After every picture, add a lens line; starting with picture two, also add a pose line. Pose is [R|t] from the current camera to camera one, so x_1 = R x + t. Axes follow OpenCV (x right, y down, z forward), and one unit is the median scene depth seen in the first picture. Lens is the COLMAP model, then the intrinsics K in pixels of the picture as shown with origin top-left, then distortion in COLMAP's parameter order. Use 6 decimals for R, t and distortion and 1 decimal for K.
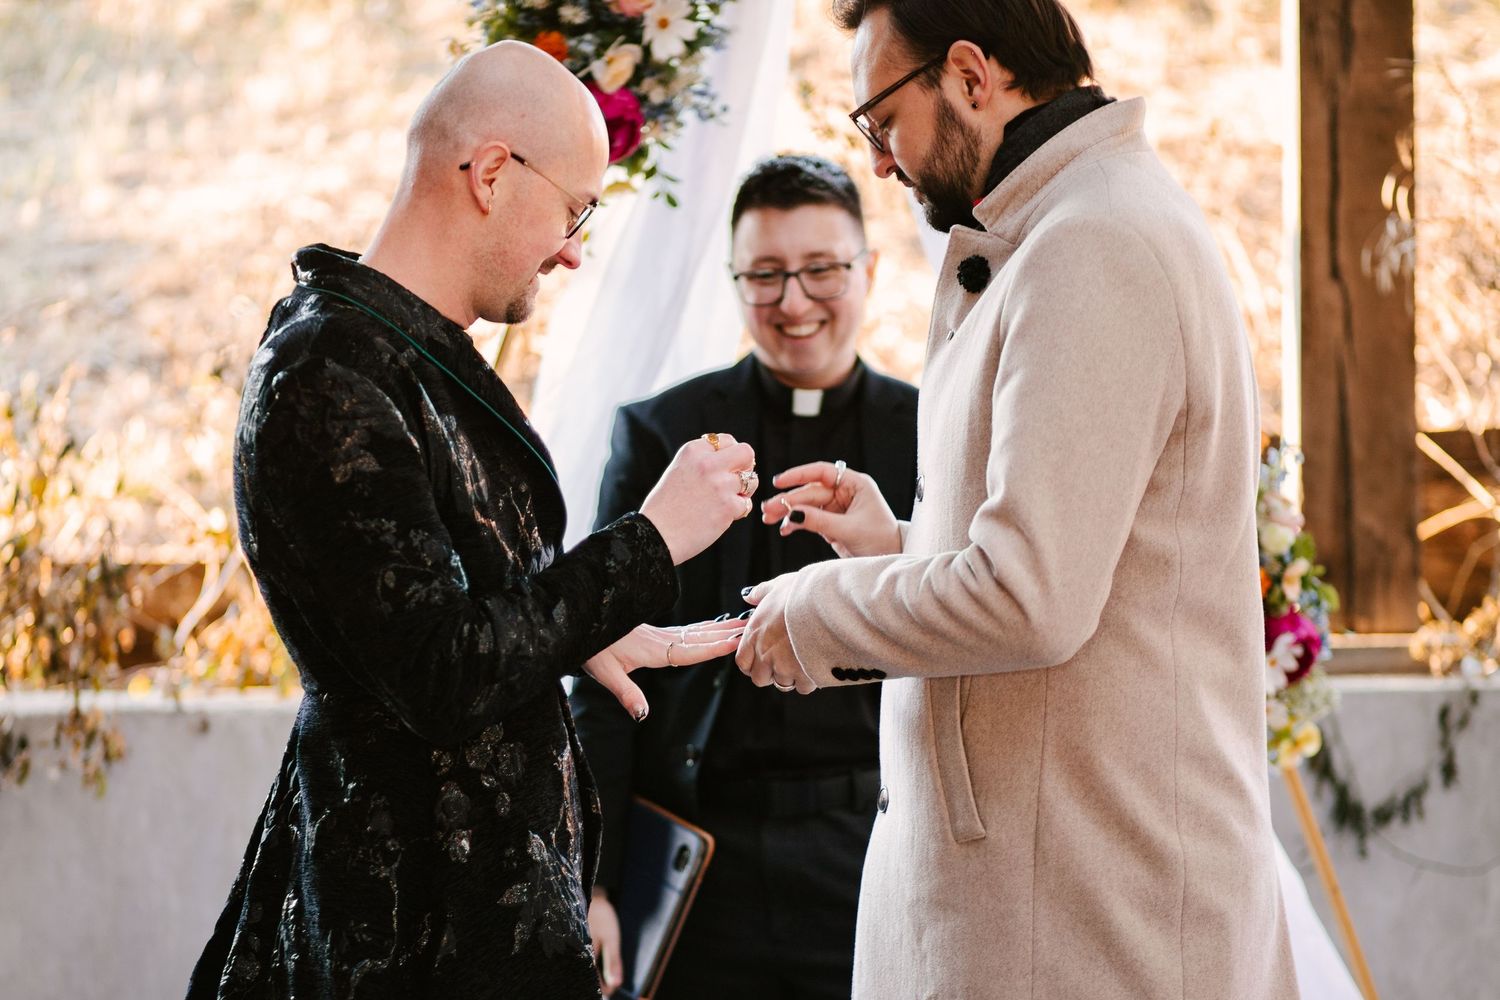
lens RADIAL K [[3647.0, 0, 751.8], [0, 3647.0, 498.1], [0, 0, 1]] dist [-0.051567, 0.000000]
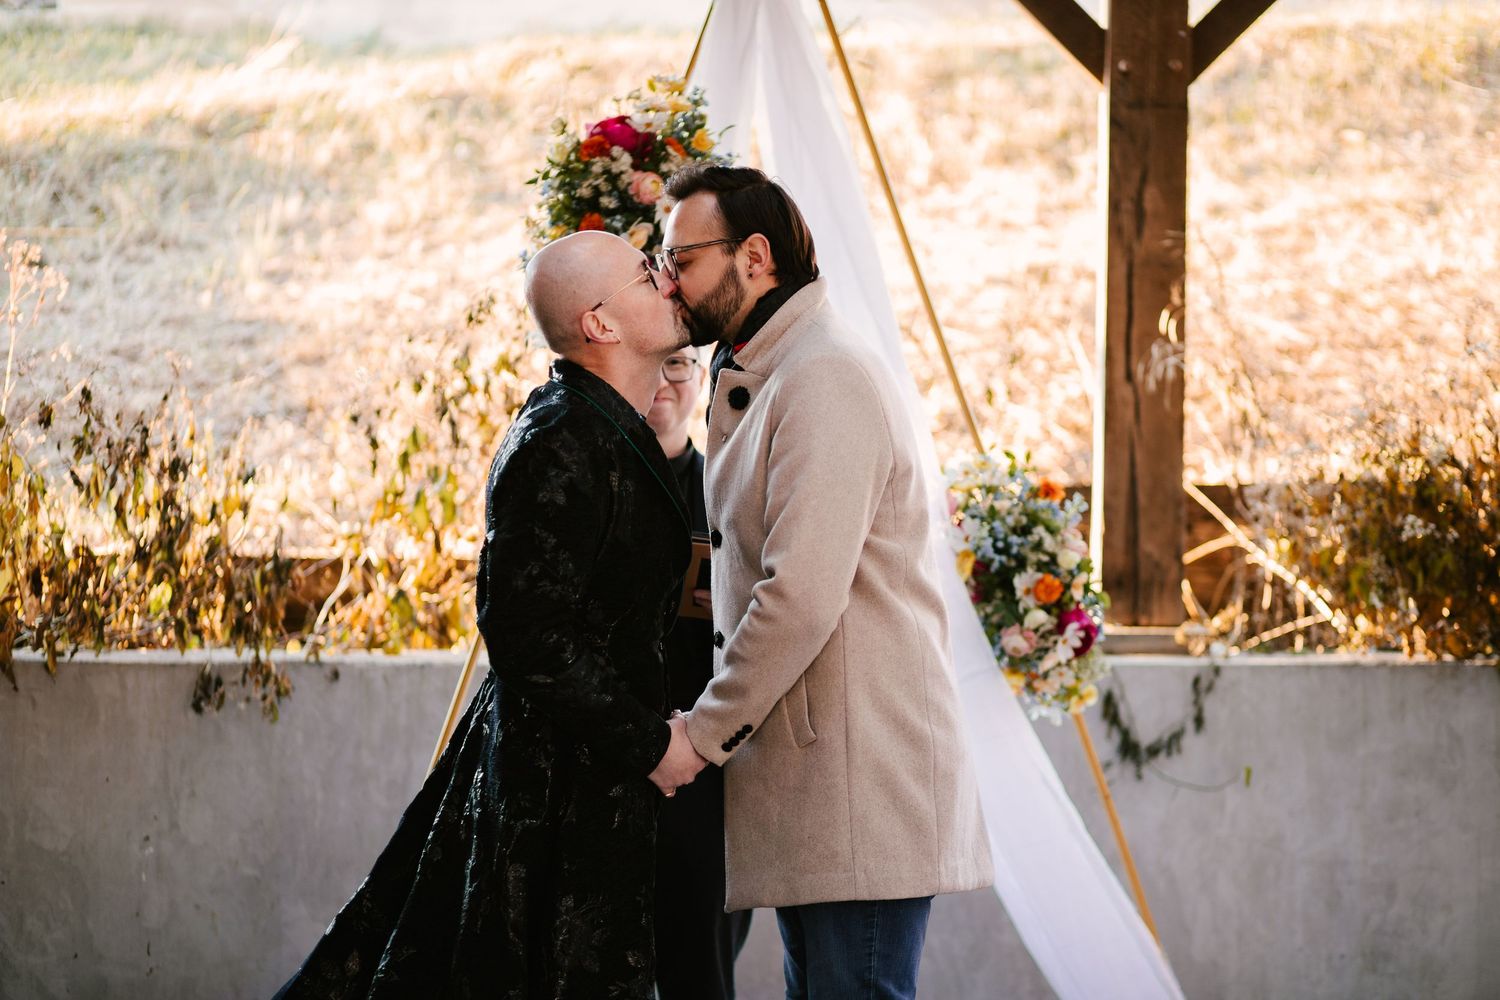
lens RADIAL K [[3647.0, 0, 748.1], [0, 3647.0, 502.4], [0, 0, 1]] dist [-0.051567, 0.000000]
pose [[0.999780, 0.020446, -0.004764, 0.016302], [-0.020425, 0.999782, 0.004427, -0.014979], [0.004854, -0.004328, 0.999979, -0.450287]]
